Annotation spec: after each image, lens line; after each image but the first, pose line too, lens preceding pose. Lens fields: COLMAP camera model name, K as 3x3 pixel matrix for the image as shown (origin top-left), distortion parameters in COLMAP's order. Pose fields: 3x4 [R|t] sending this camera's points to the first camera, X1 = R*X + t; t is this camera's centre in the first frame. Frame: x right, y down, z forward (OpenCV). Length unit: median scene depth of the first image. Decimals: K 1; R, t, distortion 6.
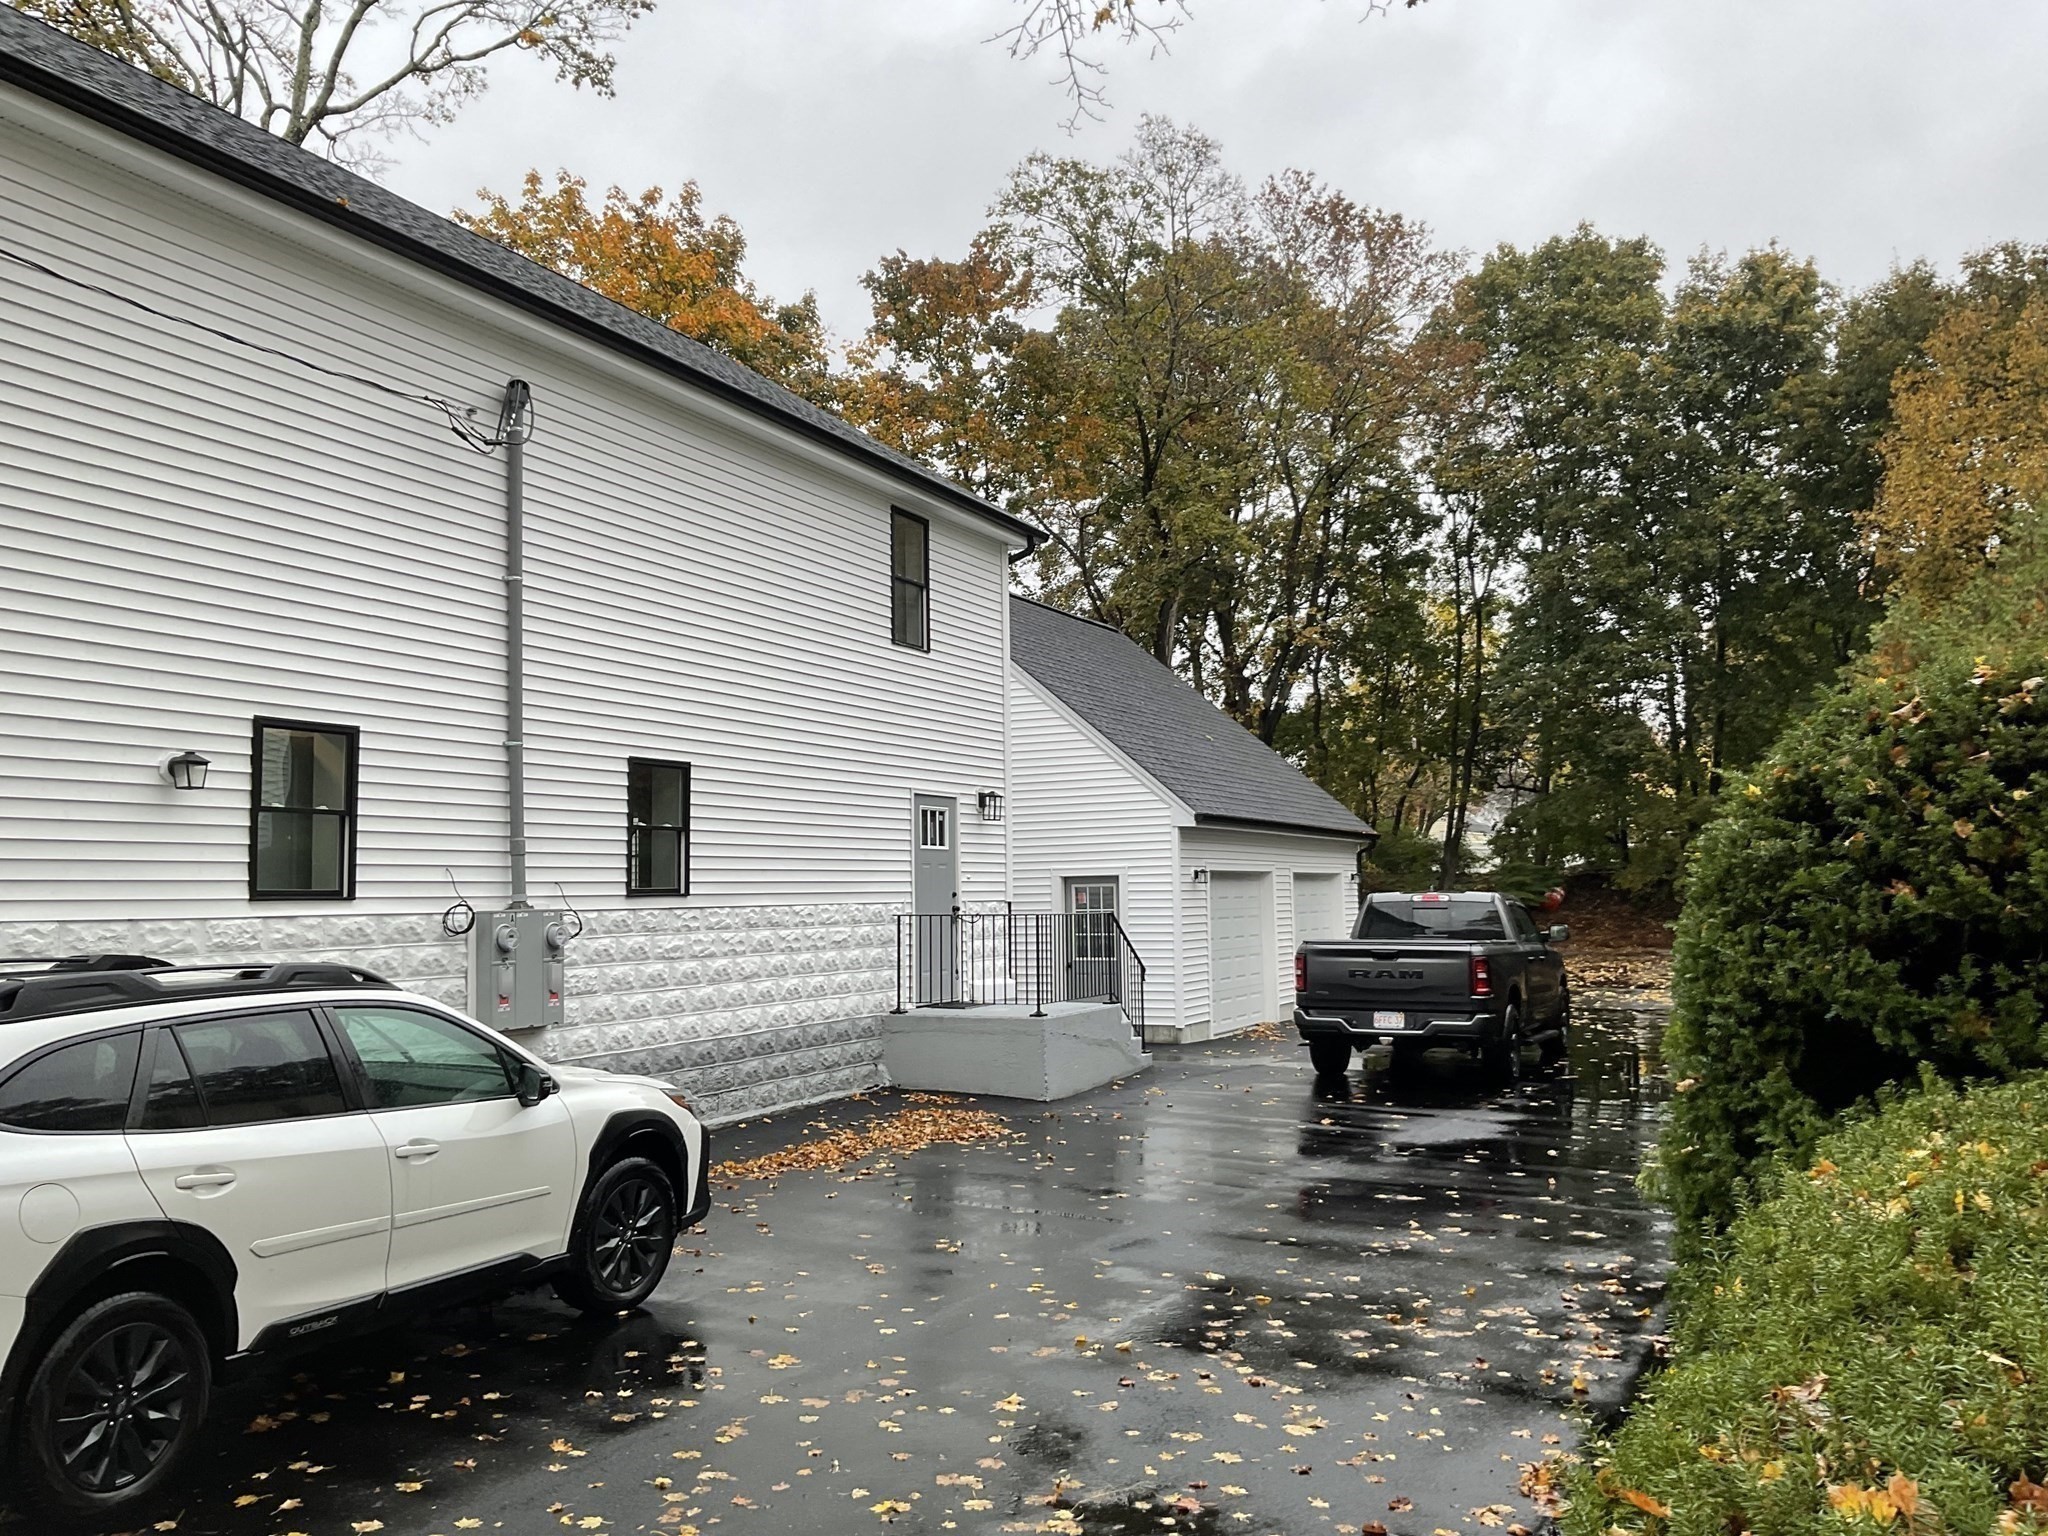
lens RADIAL K [[1688.6, 0, 1022.6], [0, 1688.6, 770.9], [0, 0, 1]] dist [0.109910, -0.234418]
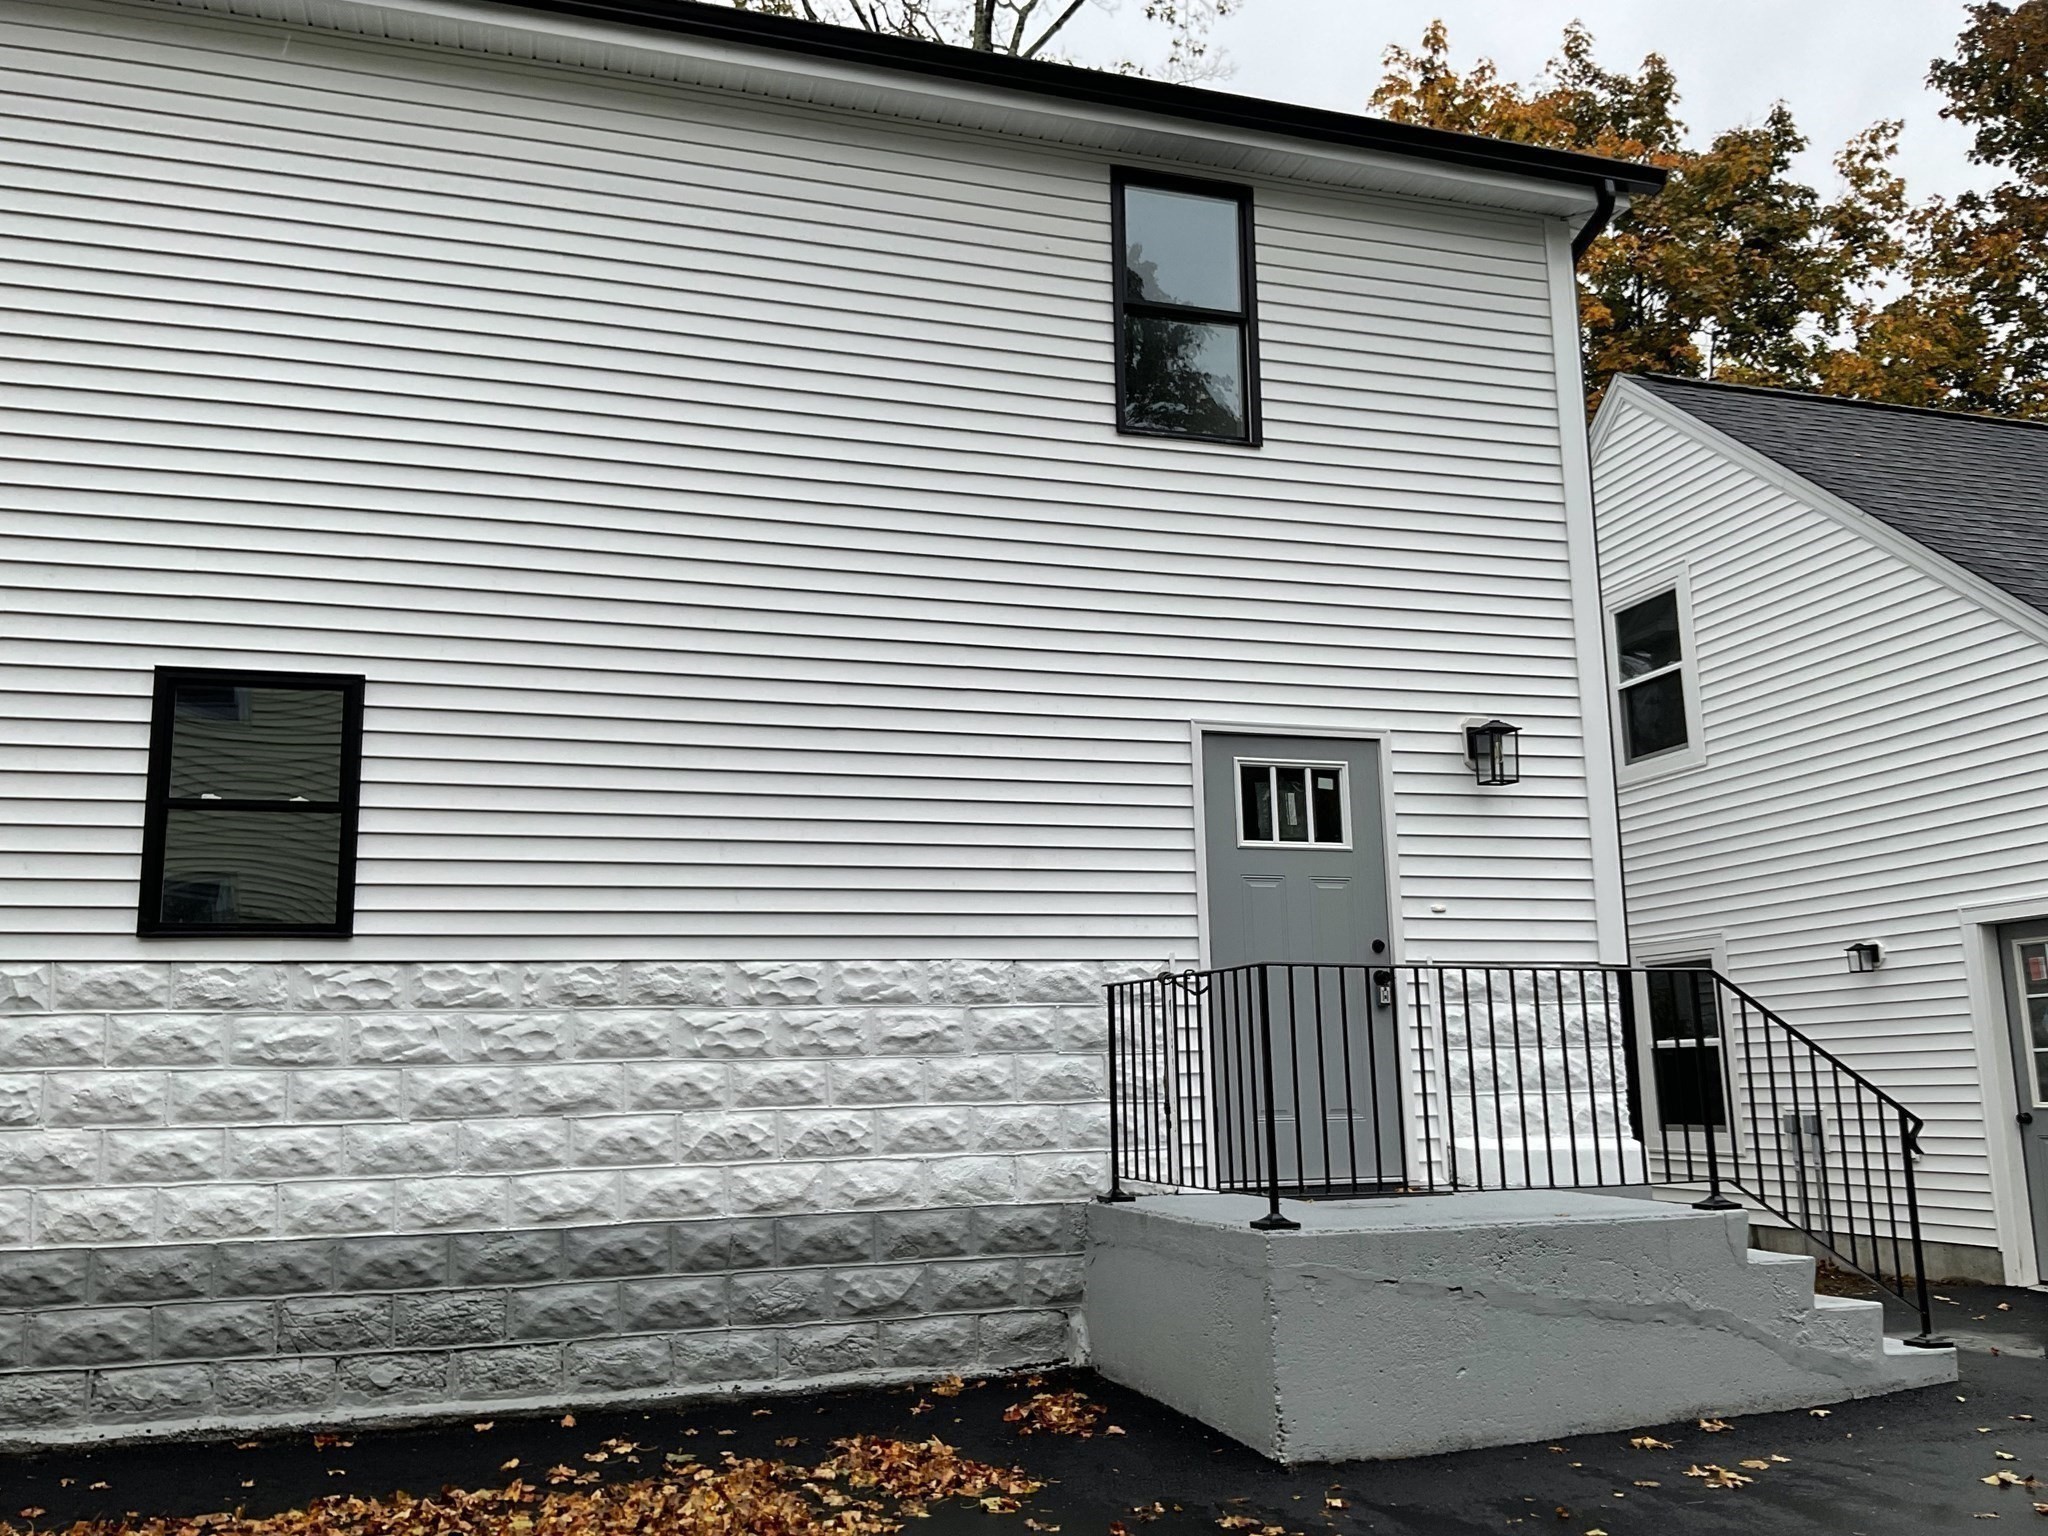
lens RADIAL K [[1704.5, 0, 1024.0], [0, 1704.5, 768.0], [0, 0, 1]] dist [0.062121, -0.081605]
pose [[0.681833, -0.132369, -0.719432, 0.261385], [0.065196, 0.990574, -0.120468, 0.083207], [0.728597, 0.035235, 0.684036, 0.675614]]
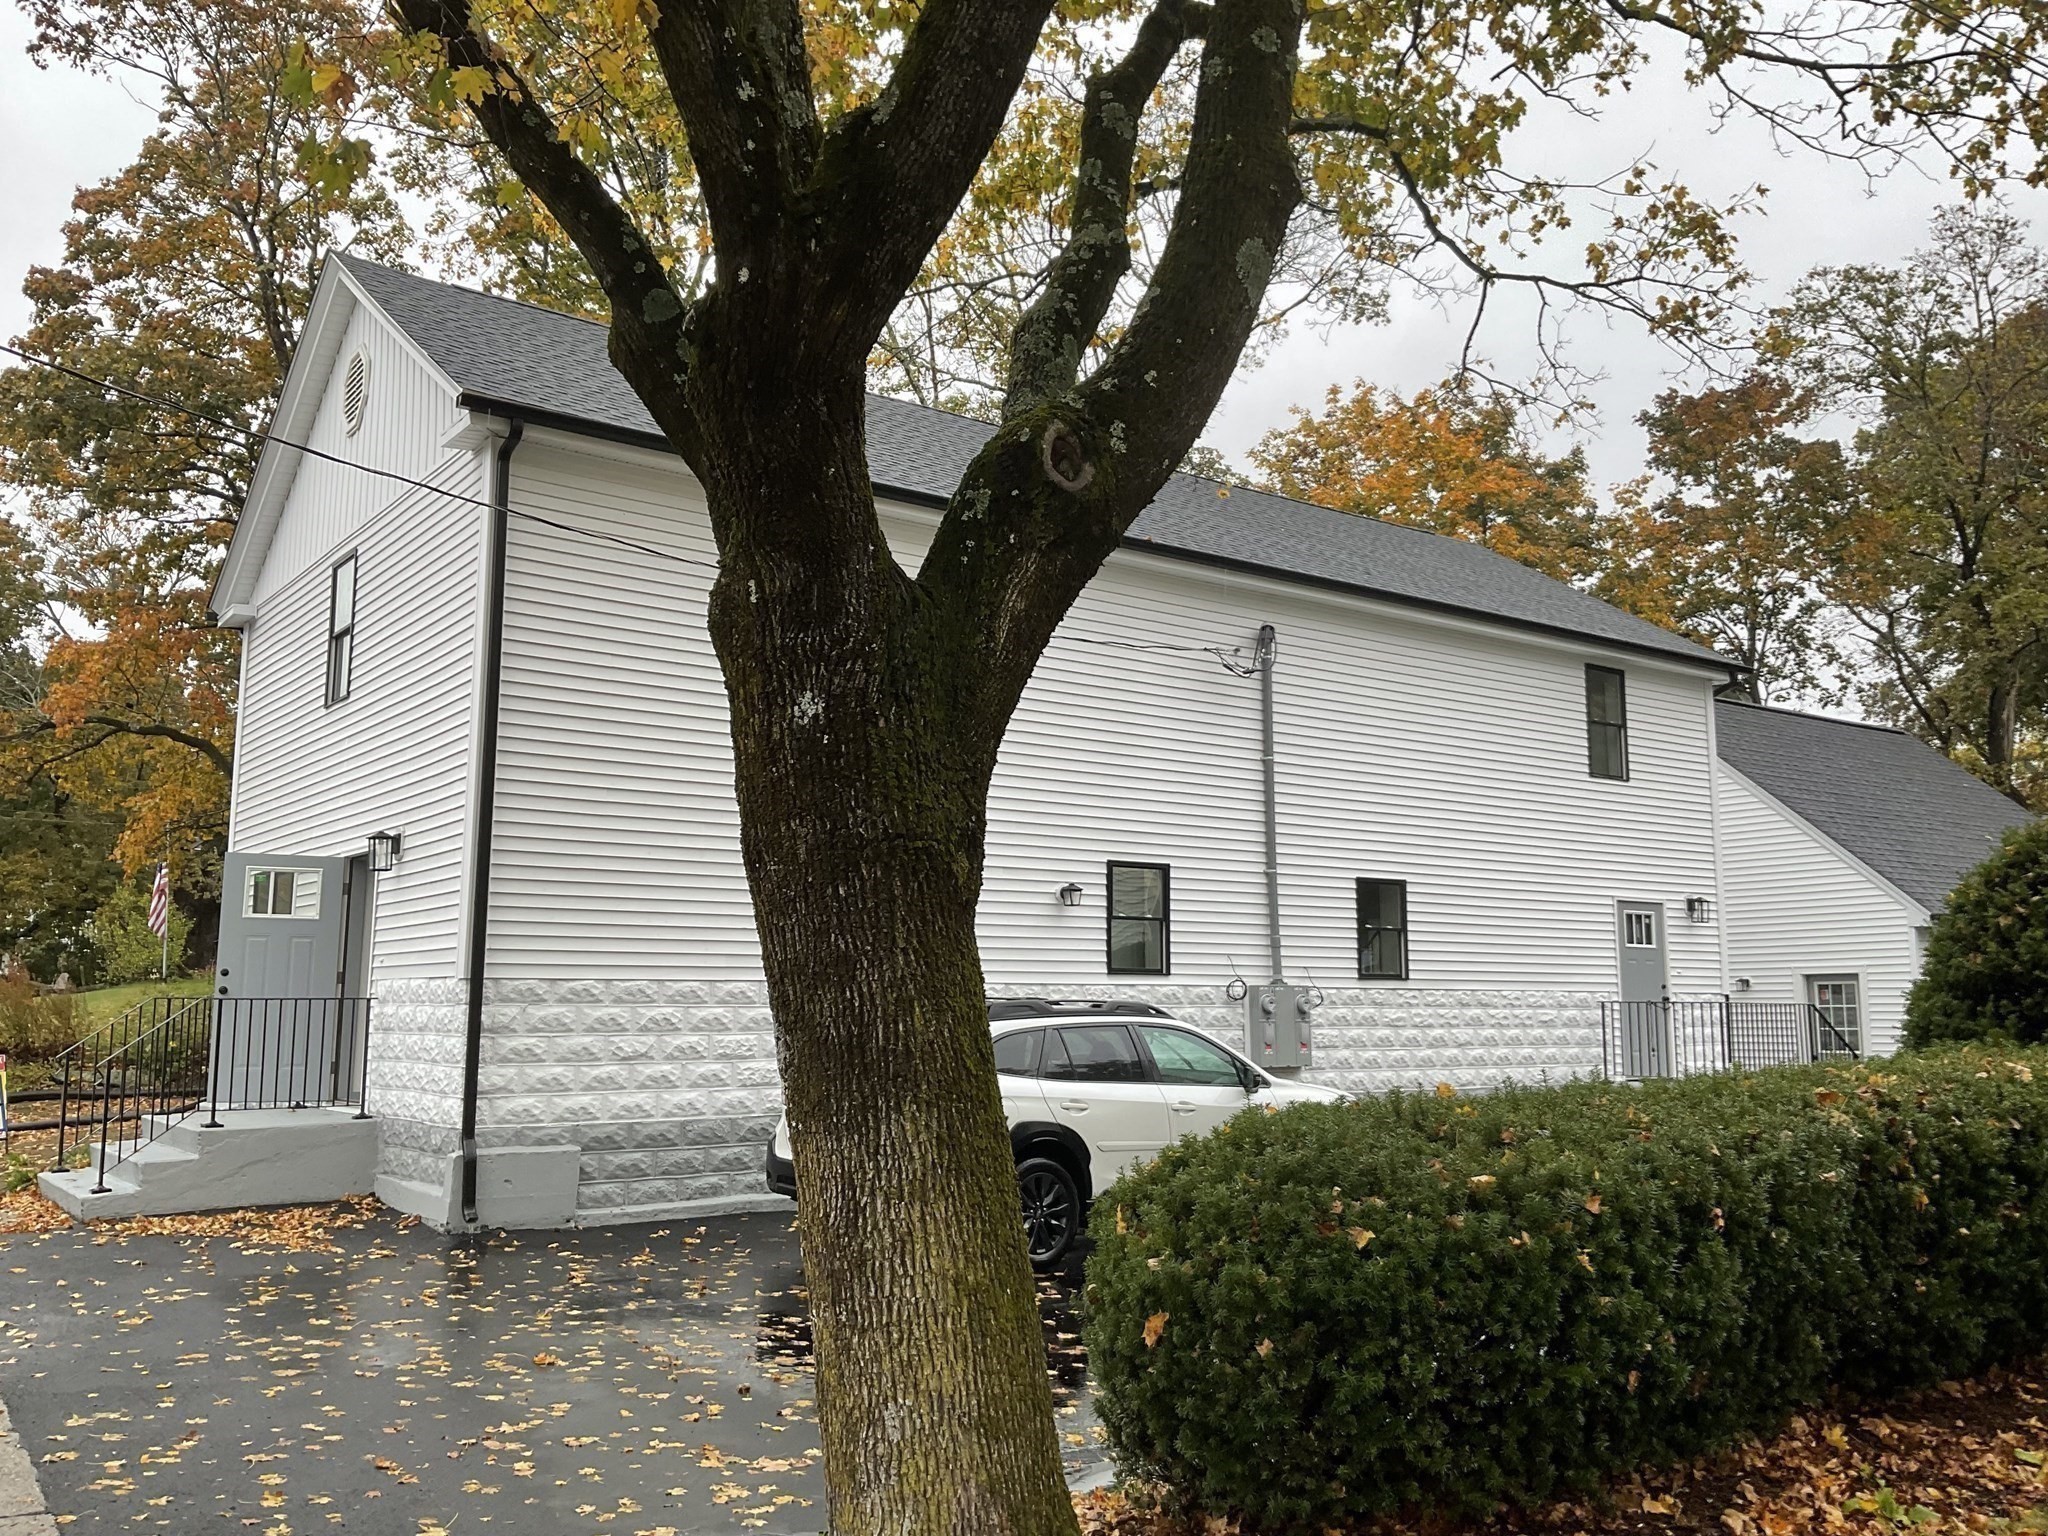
lens RADIAL K [[1688.6, 0, 1022.6], [0, 1688.6, 770.9], [0, 0, 1]] dist [0.109910, -0.234418]
pose [[0.878332, -0.050542, -0.475373, 0.154322], [0.021326, 0.997548, -0.066657, -0.006949], [0.477576, 0.048409, 0.877256, -0.281896]]
